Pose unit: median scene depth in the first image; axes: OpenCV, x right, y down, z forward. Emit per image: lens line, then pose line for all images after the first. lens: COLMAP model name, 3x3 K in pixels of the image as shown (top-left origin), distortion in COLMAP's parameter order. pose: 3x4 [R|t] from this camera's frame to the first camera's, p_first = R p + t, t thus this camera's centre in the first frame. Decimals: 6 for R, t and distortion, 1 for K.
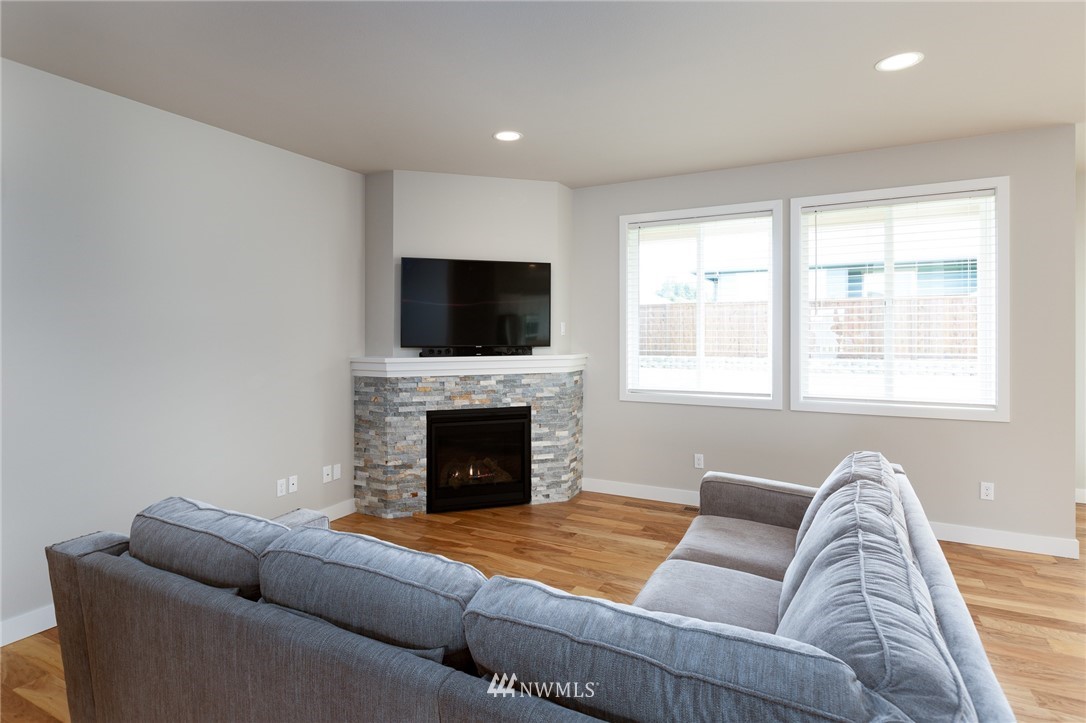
lens RADIAL K [[557.5, 0, 544.8], [0, 557.5, 339.6], [0, 0, 1]] dist [-0.001361, 0.000340]
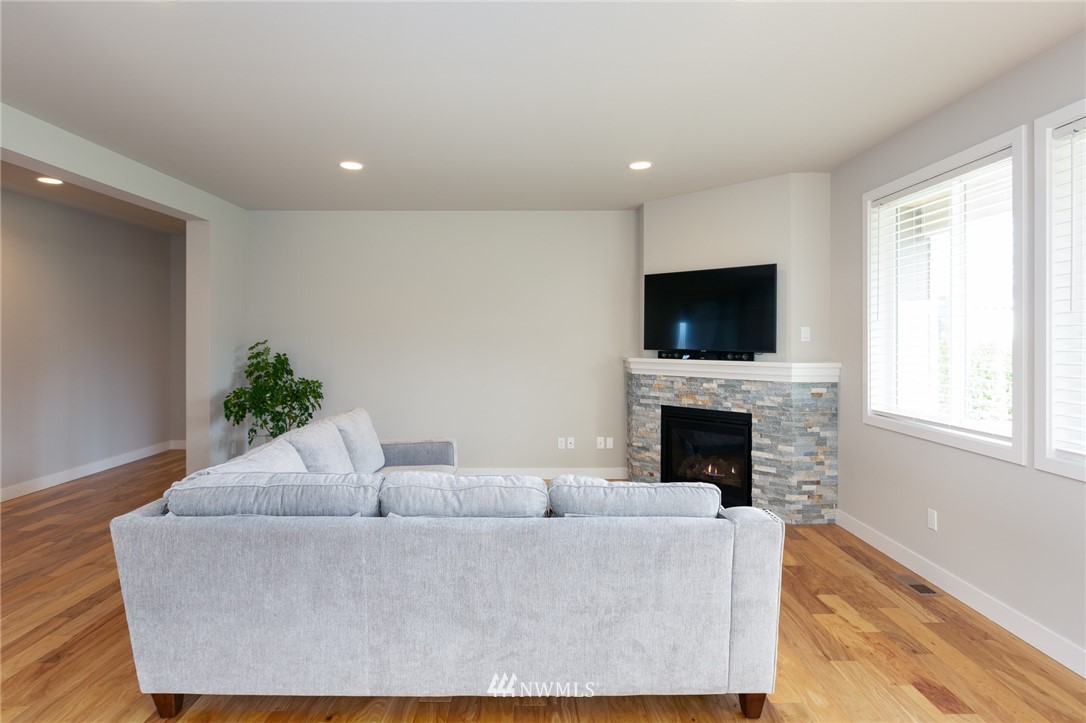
lens RADIAL K [[557.5, 0, 544.8], [0, 557.5, 339.6], [0, 0, 1]] dist [-0.001361, 0.000340]
pose [[0.474616, 0.007352, -0.880162, 0.677774], [-0.012730, 0.999918, 0.001488, -0.006900], [0.880101, 0.010498, 0.474670, 0.226290]]
